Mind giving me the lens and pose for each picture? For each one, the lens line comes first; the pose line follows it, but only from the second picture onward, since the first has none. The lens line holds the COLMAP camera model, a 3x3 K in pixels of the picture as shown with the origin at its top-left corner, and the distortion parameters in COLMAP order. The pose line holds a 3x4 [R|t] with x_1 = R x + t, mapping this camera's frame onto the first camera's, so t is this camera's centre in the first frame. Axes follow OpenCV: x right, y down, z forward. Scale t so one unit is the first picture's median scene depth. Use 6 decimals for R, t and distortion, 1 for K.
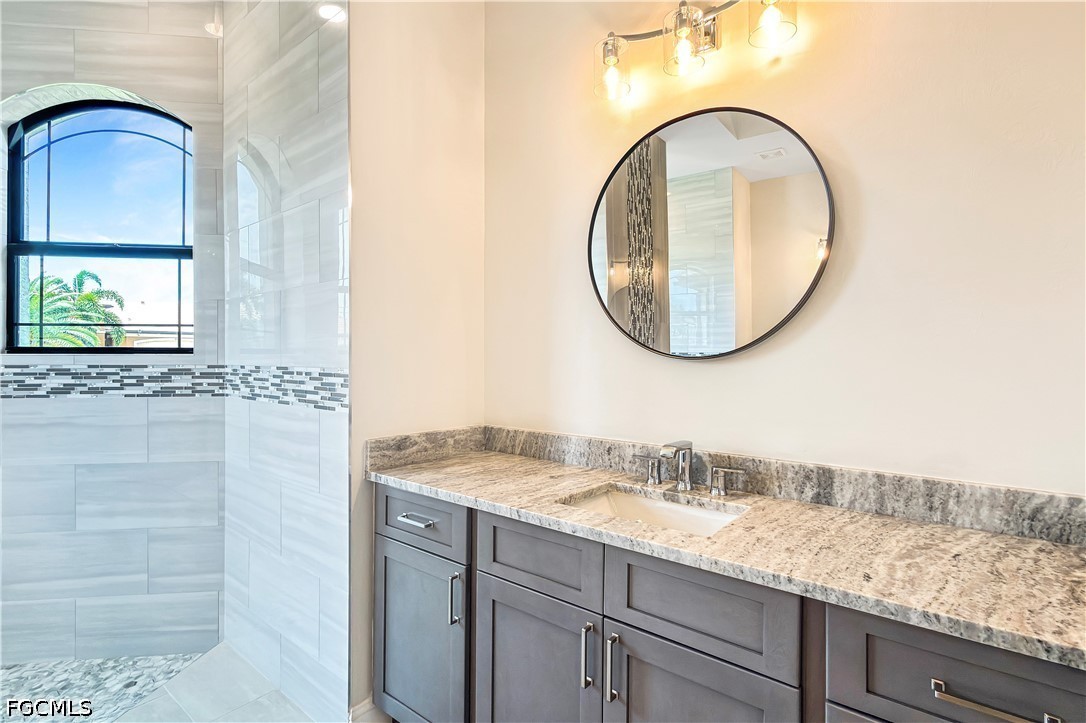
lens RADIAL K [[513.9, 0, 540.8], [0, 513.9, 357.8], [0, 0, 1]] dist [0.000102, -0.000004]
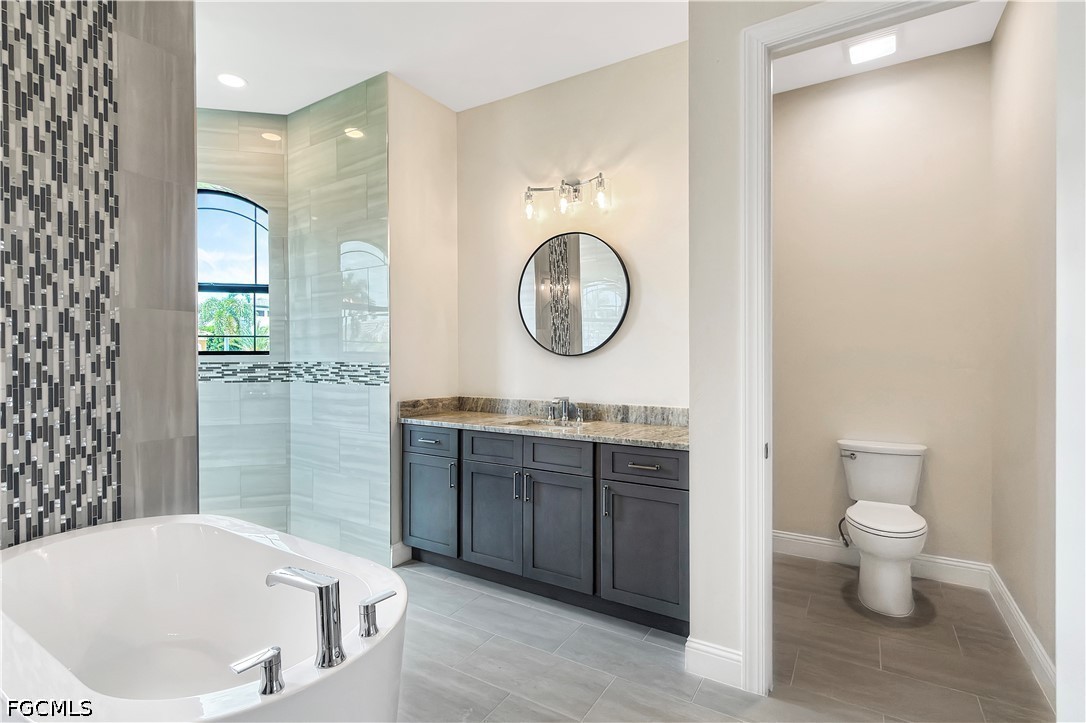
lens RADIAL K [[513.9, 0, 540.8], [0, 513.9, 357.8], [0, 0, 1]] dist [0.000102, -0.000004]
pose [[0.993399, -0.006246, 0.114541, -0.033844], [0.006071, 0.999980, 0.001877, 0.003553], [-0.114550, -0.001170, 0.993417, -0.725804]]
